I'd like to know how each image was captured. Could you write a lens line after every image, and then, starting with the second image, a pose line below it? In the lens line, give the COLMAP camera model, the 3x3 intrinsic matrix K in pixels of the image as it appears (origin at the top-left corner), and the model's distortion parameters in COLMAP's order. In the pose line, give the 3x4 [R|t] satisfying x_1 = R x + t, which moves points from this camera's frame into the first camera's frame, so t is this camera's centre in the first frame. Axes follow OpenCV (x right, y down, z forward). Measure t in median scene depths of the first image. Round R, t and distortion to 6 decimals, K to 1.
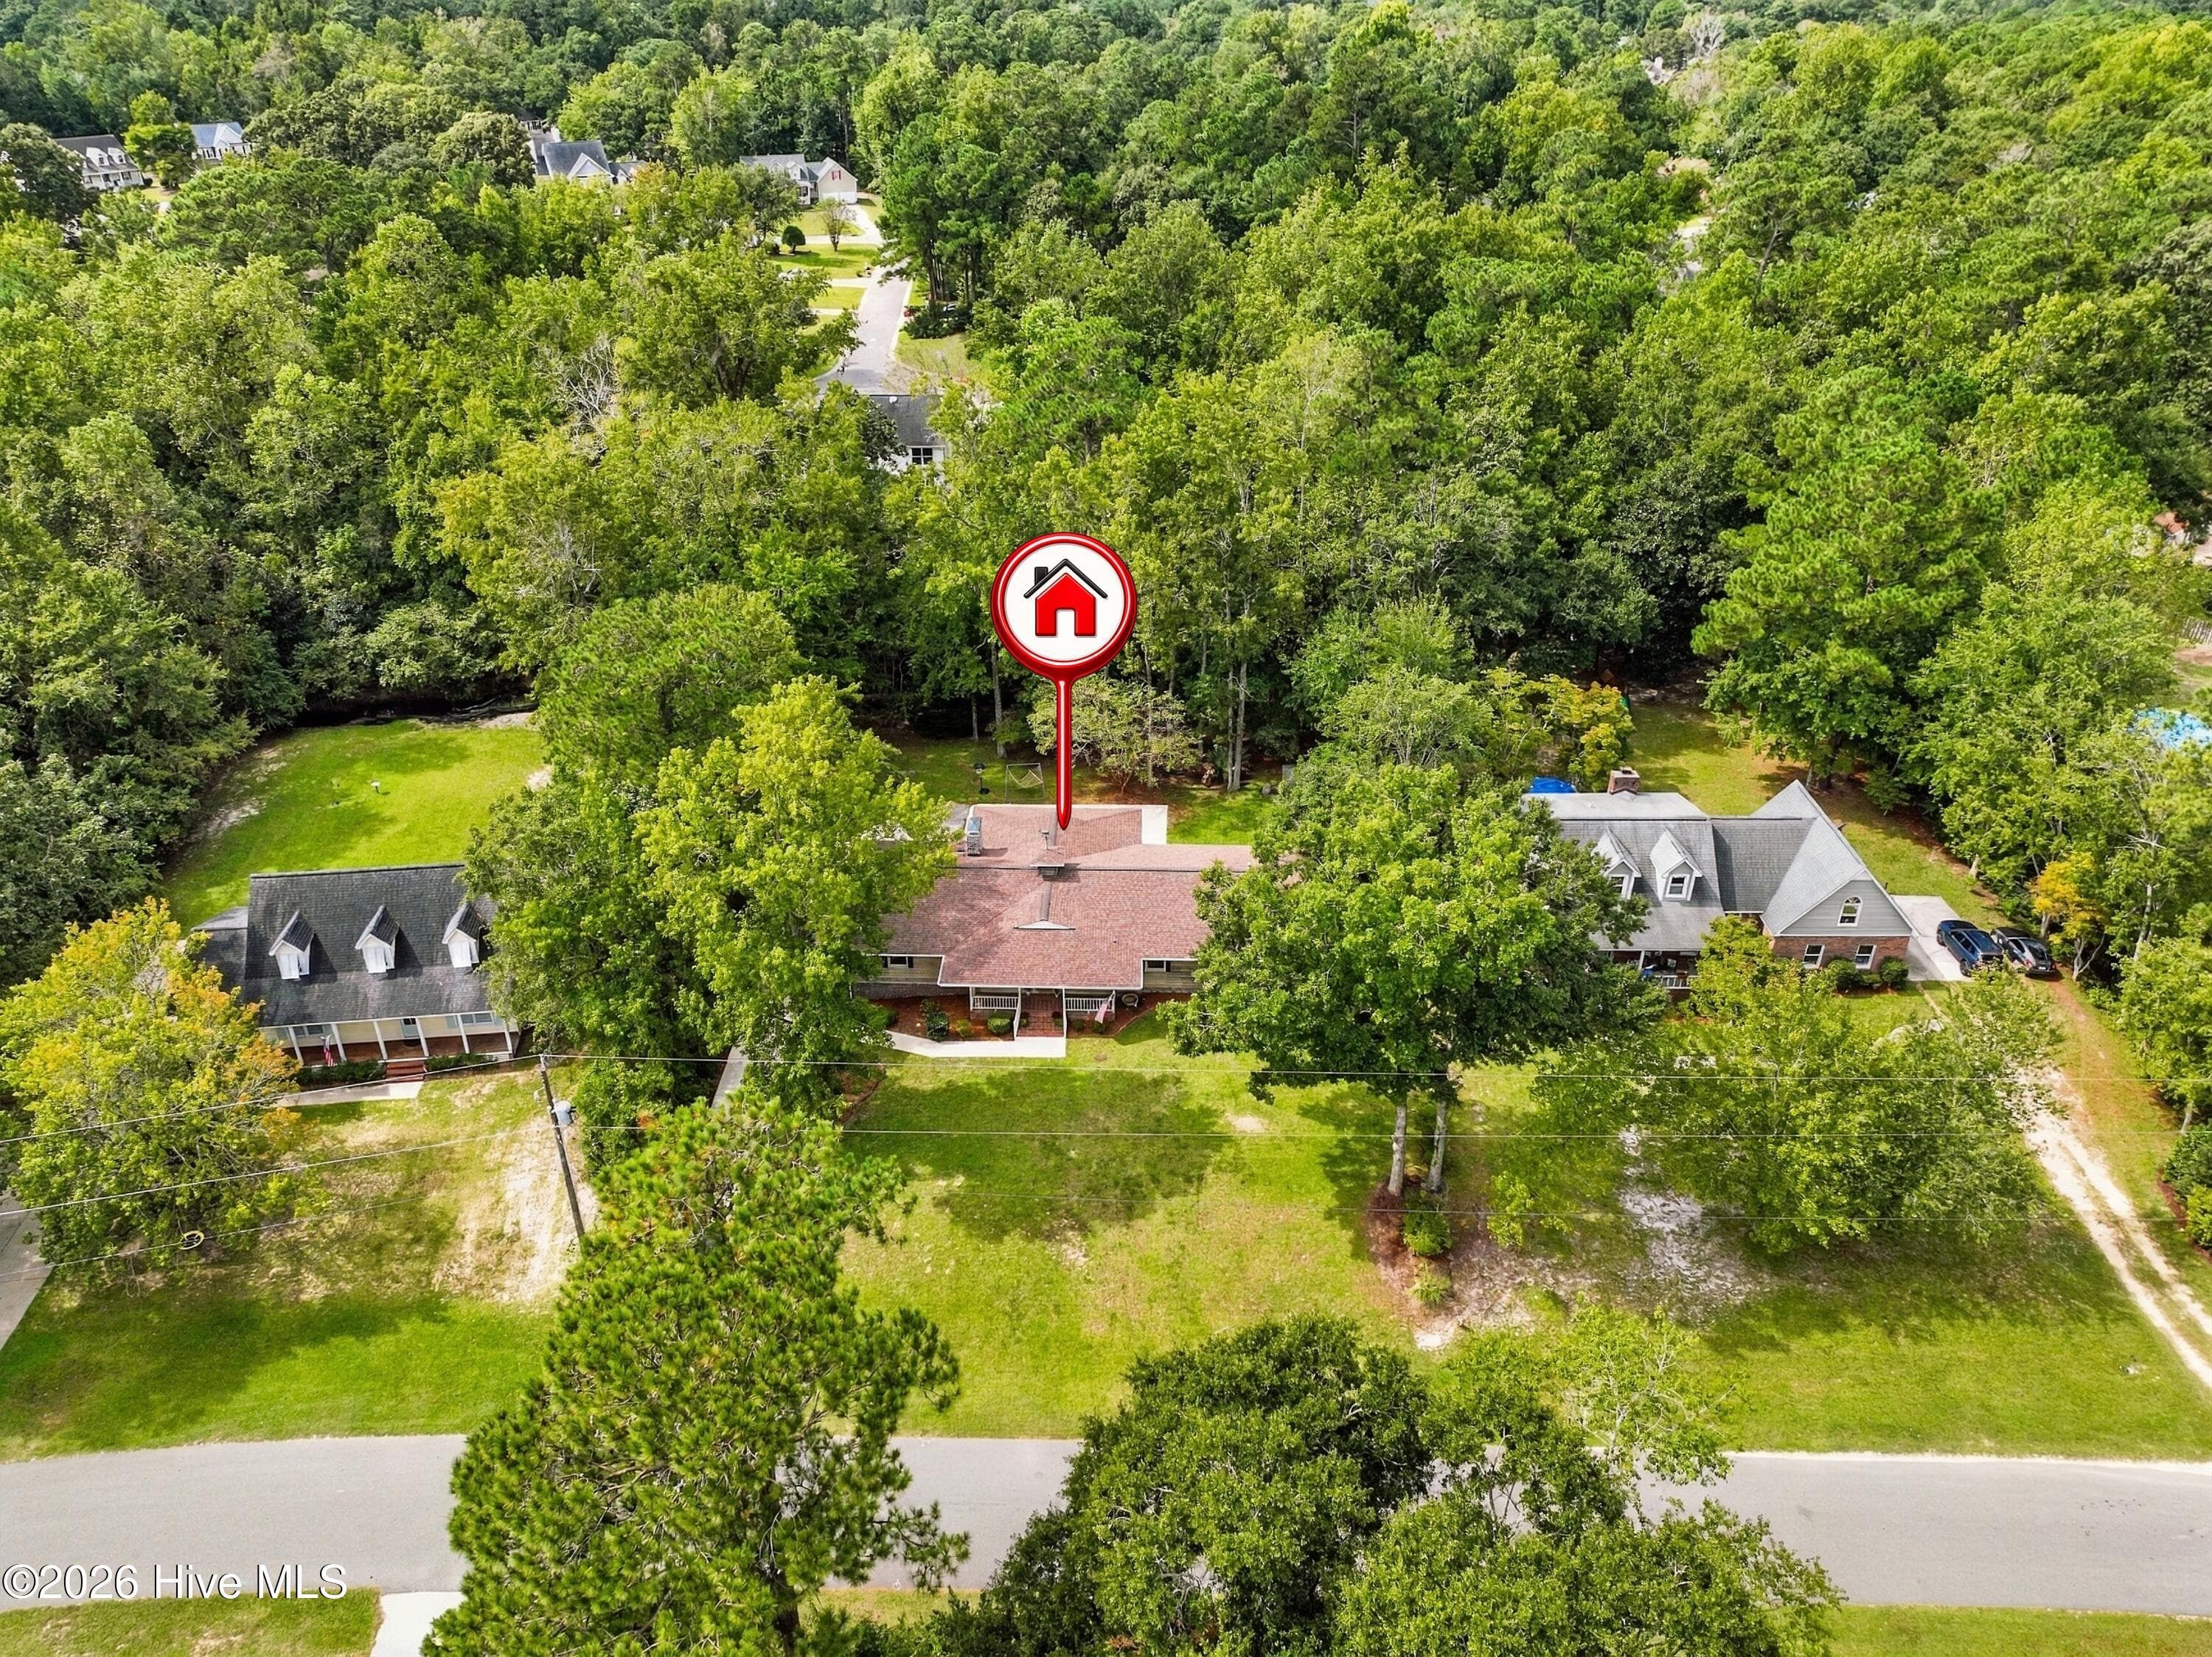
lens RADIAL K [[1553.2, 0, 1106.8], [0, 1553.2, 837.0], [0, 0, 1]] dist [-0.006924, 0.024090]
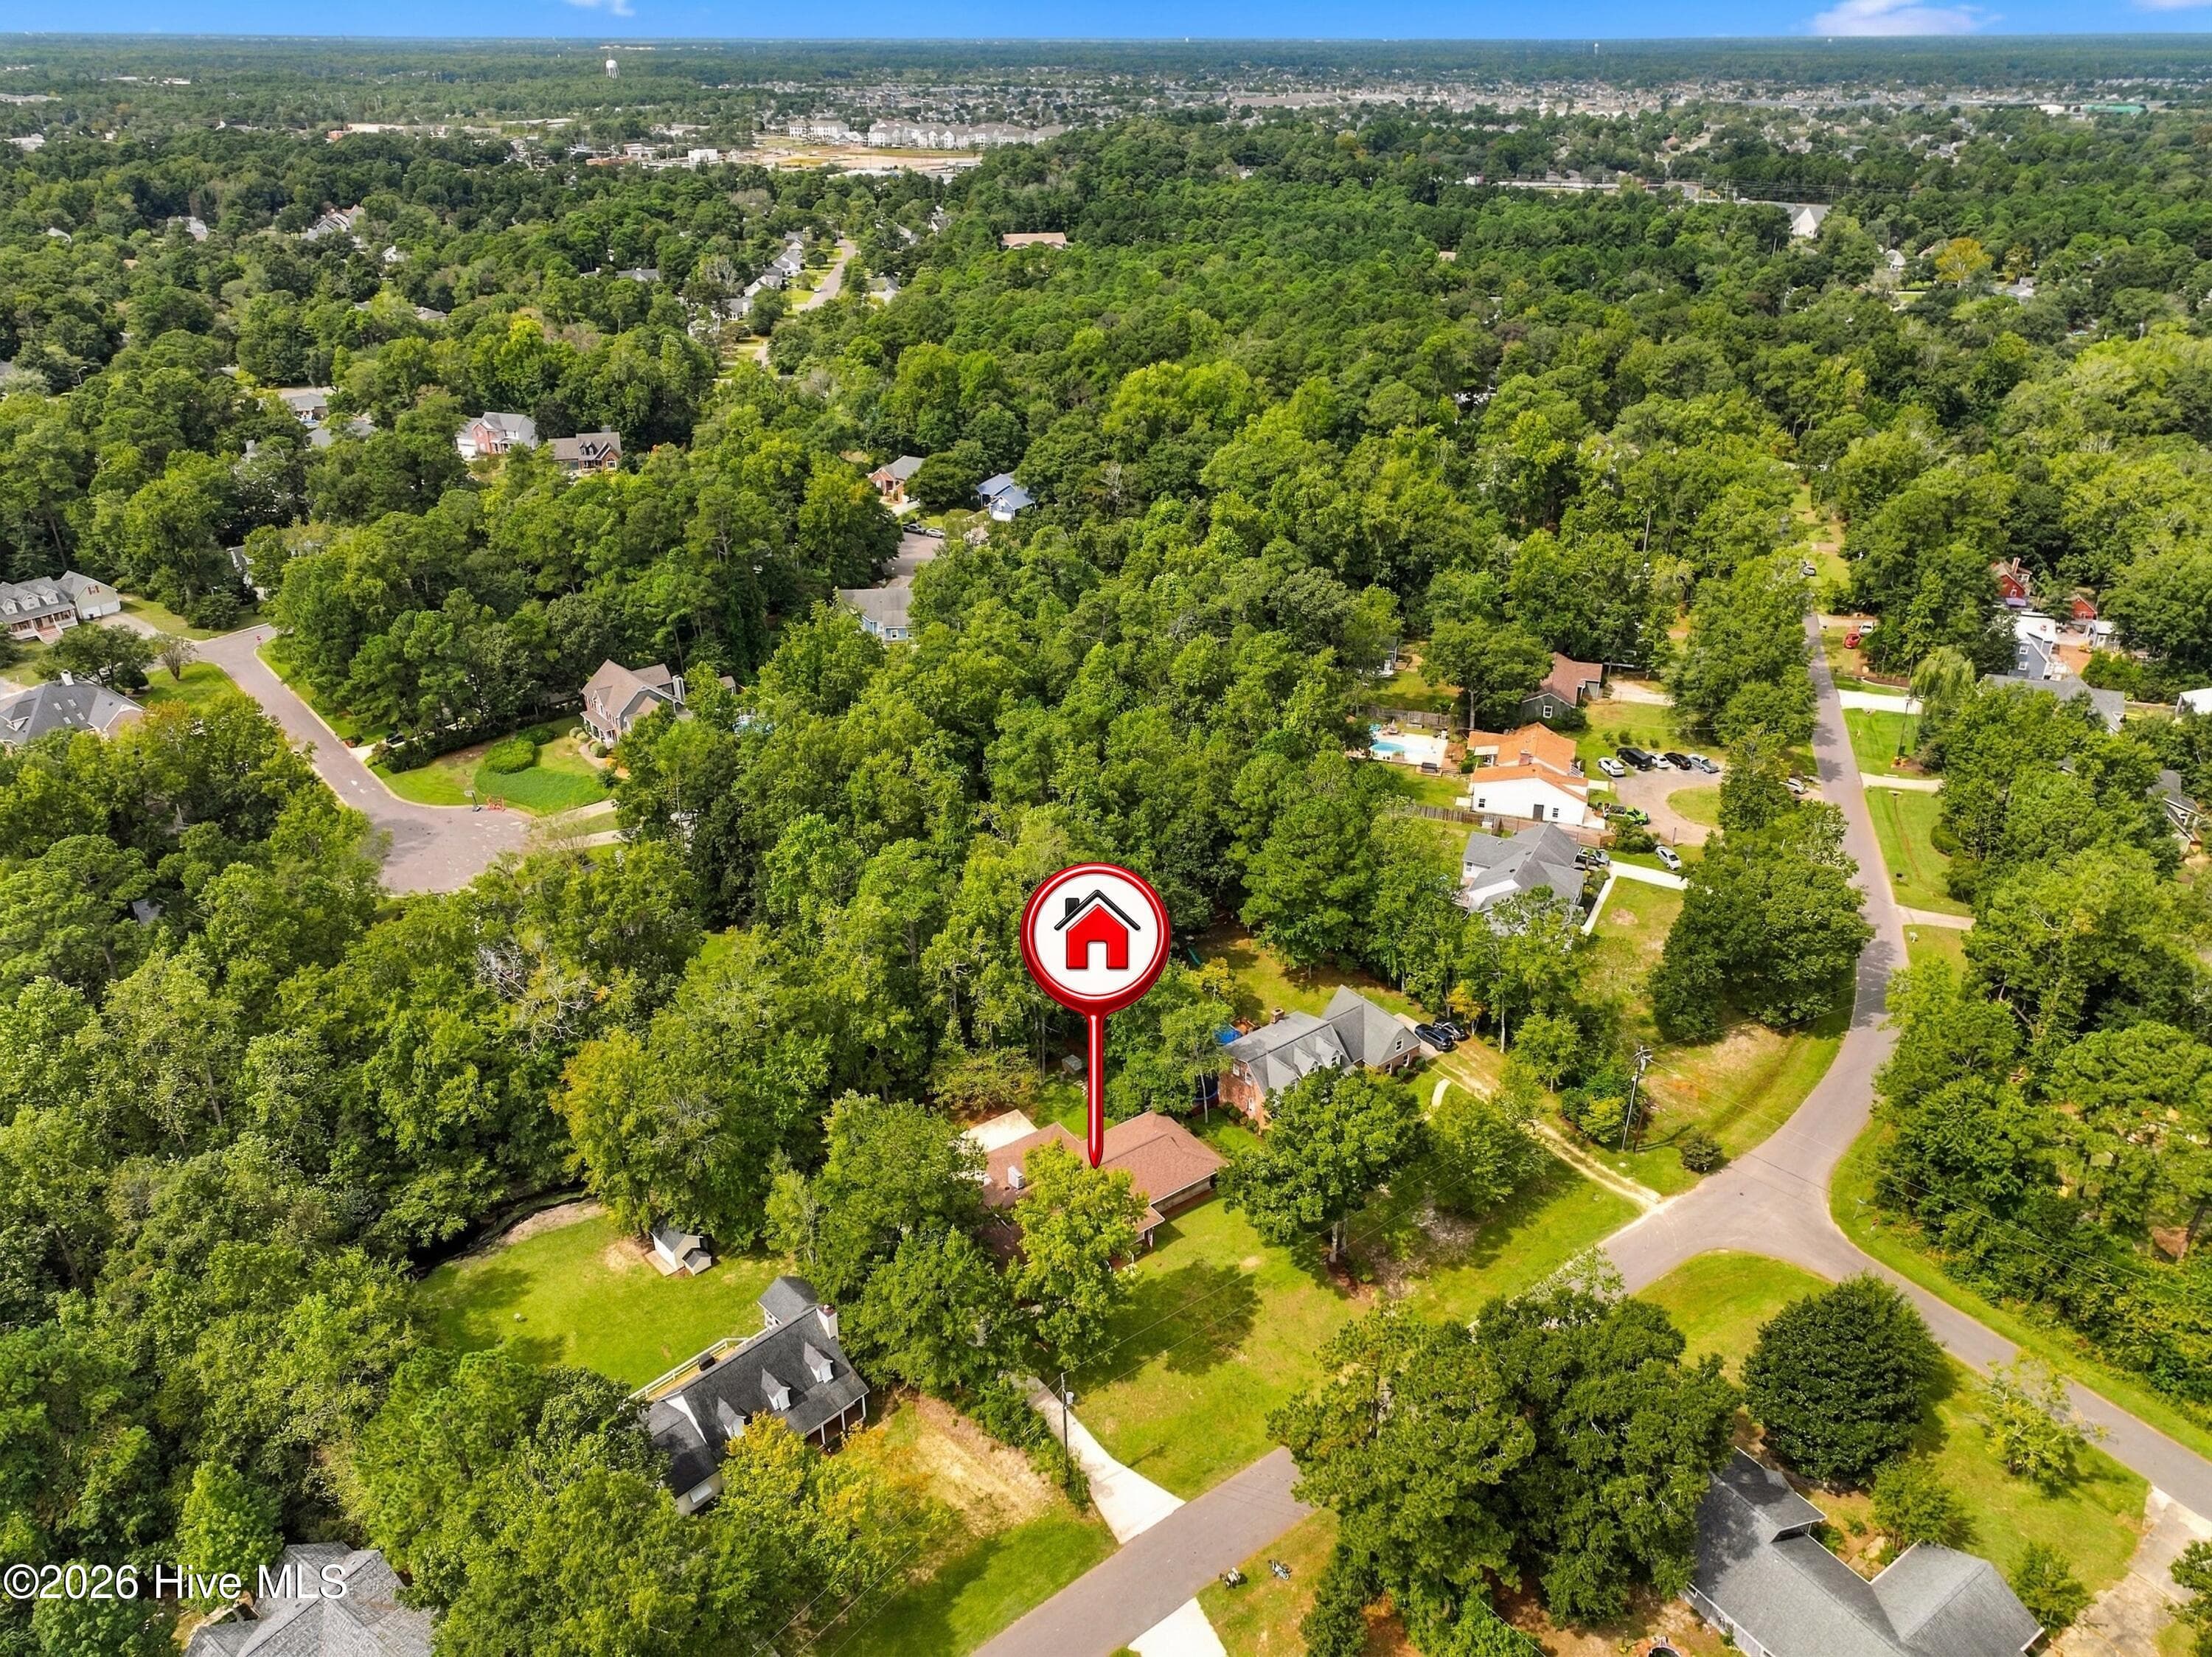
lens RADIAL K [[1553.2, 0, 1111.7], [0, 1553.2, 821.4], [0, 0, 1]] dist [-0.006924, 0.024090]
pose [[0.796457, -0.273439, 0.539340, -0.766977], [0.308066, 0.950976, 0.027205, -0.364621], [-0.520339, 0.144485, 0.841648, -0.519833]]
